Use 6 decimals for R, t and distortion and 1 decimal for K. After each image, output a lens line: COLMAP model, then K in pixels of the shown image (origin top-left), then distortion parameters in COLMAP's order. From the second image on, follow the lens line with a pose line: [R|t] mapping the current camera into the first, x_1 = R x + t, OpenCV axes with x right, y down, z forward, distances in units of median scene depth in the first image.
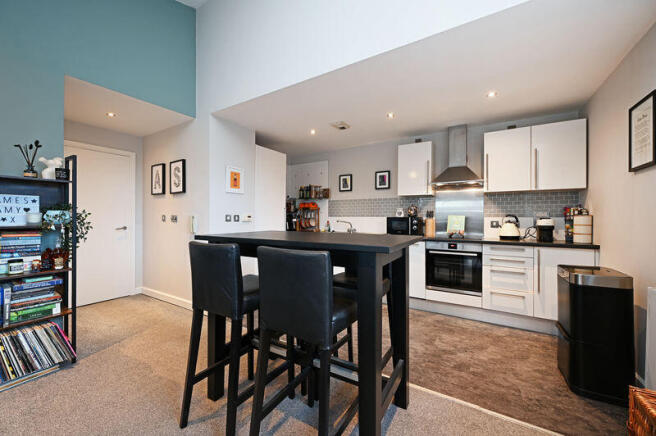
lens RADIAL K [[257.0, 0, 327.6], [0, 257.0, 217.9], [0, 0, 1]] dist [-0.001098, -0.000437]
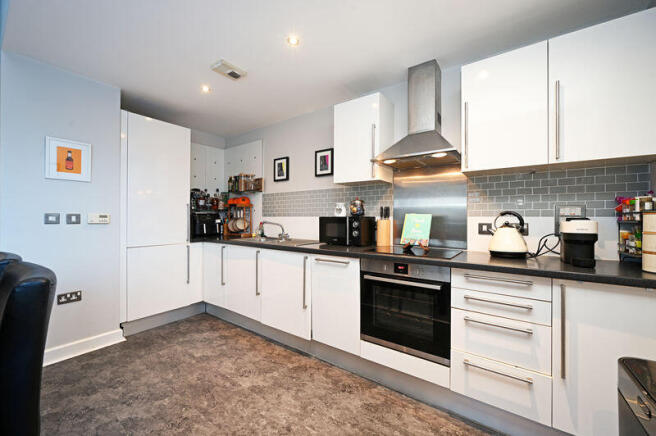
lens RADIAL K [[257.0, 0, 327.8], [0, 257.0, 218.1], [0, 0, 1]] dist [-0.001098, -0.000437]
pose [[0.997746, -0.001528, -0.067084, 0.344657], [0.001575, 0.999999, 0.000638, -0.000257], [0.067082, -0.000742, 0.997747, 0.408354]]
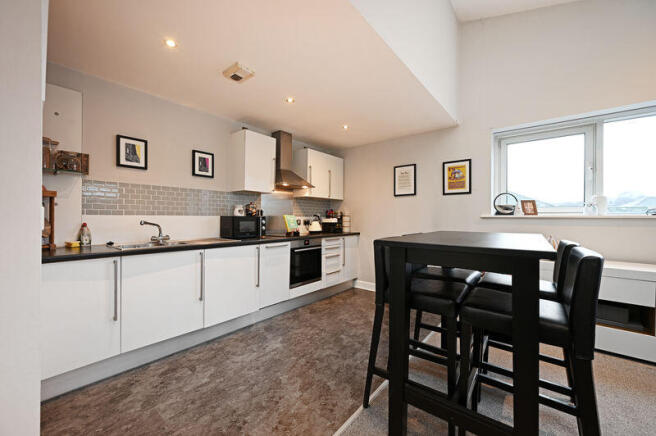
lens RADIAL K [[257.0, 0, 326.6], [0, 257.0, 216.4], [0, 0, 1]] dist [-0.001098, -0.000437]
pose [[0.133776, 0.001683, 0.991010, -0.576252], [-0.003497, 0.999993, -0.001226, -0.002587], [-0.991005, -0.003301, 0.133781, 0.721515]]
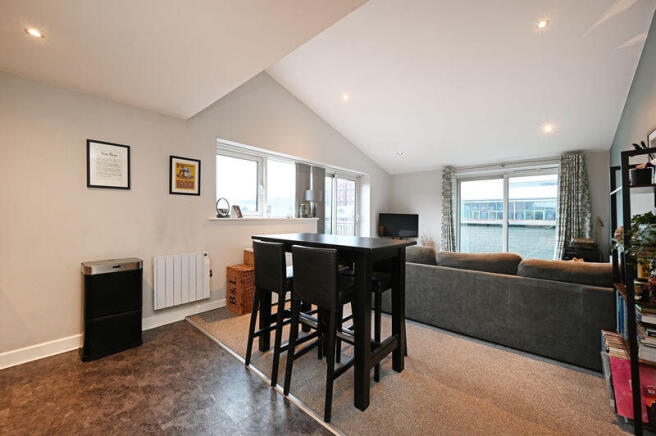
lens RADIAL K [[257.0, 0, 327.6], [0, 257.0, 216.1], [0, 0, 1]] dist [-0.001098, -0.000437]
pose [[-0.984285, -0.014444, 0.175995, -0.158386], [-0.014200, 0.999896, 0.002649, -0.026510], [-0.176015, 0.000109, -0.984387, 1.187495]]
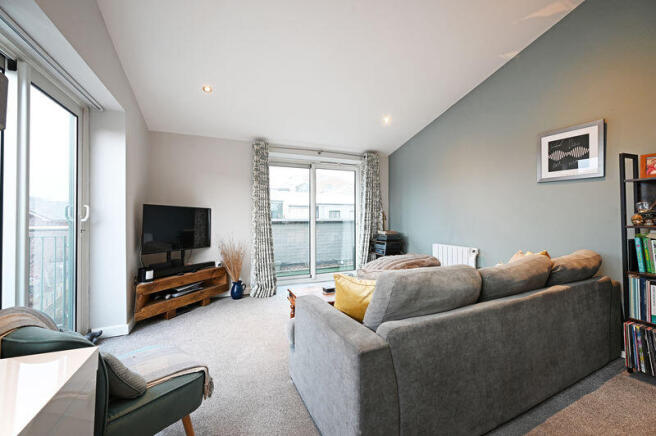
lens RADIAL K [[257.0, 0, 326.4], [0, 257.0, 217.8], [0, 0, 1]] dist [-0.001098, -0.000437]
pose [[-0.569425, -0.002471, -0.822039, 0.175137], [0.001576, 0.999990, -0.004097, 0.004791], [0.822042, -0.003628, -0.569416, 0.236347]]
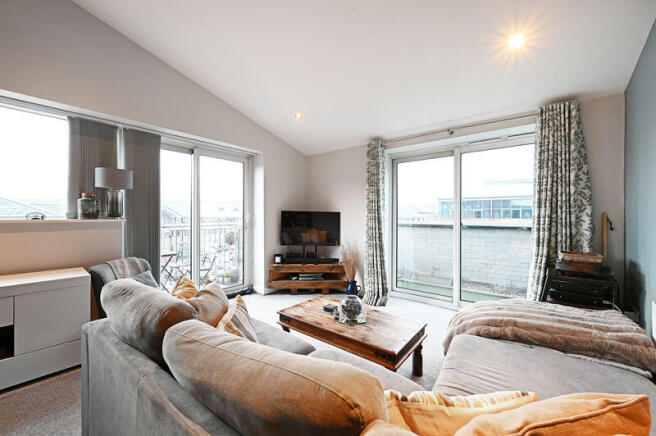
lens RADIAL K [[257.0, 0, 327.2], [0, 257.0, 217.3], [0, 0, 1]] dist [-0.001098, -0.000437]
pose [[-0.992312, -0.007250, 0.123550, -0.596888], [-0.006321, 0.999949, 0.007906, -0.026871], [-0.123601, 0.007065, -0.992307, 0.473968]]
